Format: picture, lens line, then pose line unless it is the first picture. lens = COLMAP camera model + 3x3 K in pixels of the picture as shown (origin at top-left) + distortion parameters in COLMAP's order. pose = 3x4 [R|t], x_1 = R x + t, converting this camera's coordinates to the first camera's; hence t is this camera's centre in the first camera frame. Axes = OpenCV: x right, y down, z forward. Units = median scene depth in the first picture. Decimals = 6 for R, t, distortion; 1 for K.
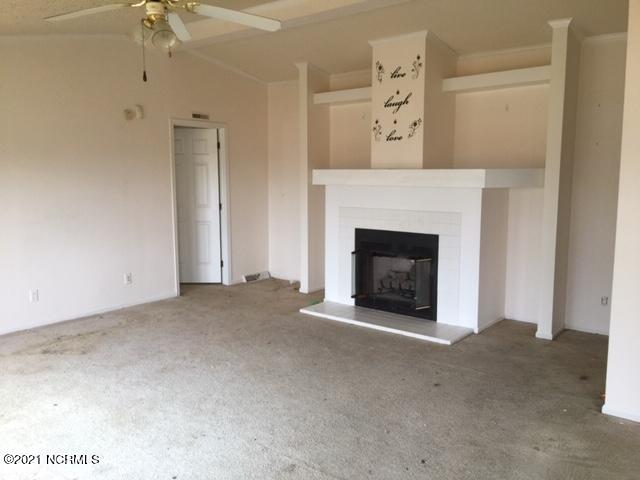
lens RADIAL K [[543.1, 0, 321.7], [0, 543.1, 239.6], [0, 0, 1]] dist [0.043643, -0.039968]
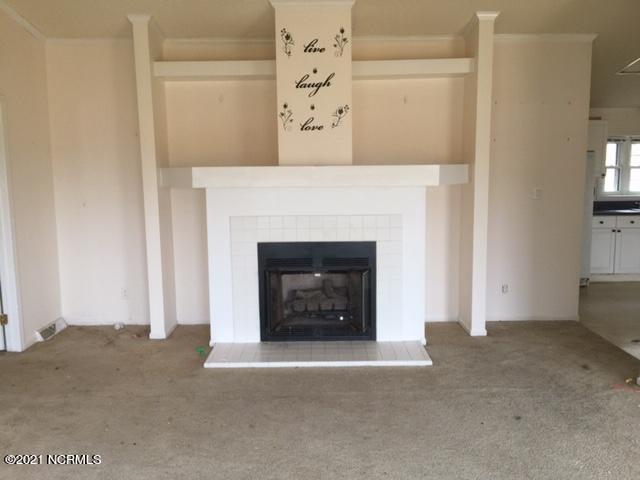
lens RADIAL K [[543.1, 0, 319.9], [0, 543.1, 239.2], [0, 0, 1]] dist [0.043643, -0.039968]
pose [[0.774956, -0.091585, 0.625345, -0.380405], [0.089831, 0.995361, 0.034454, -0.048359], [-0.625599, 0.029475, 0.779588, 0.369057]]
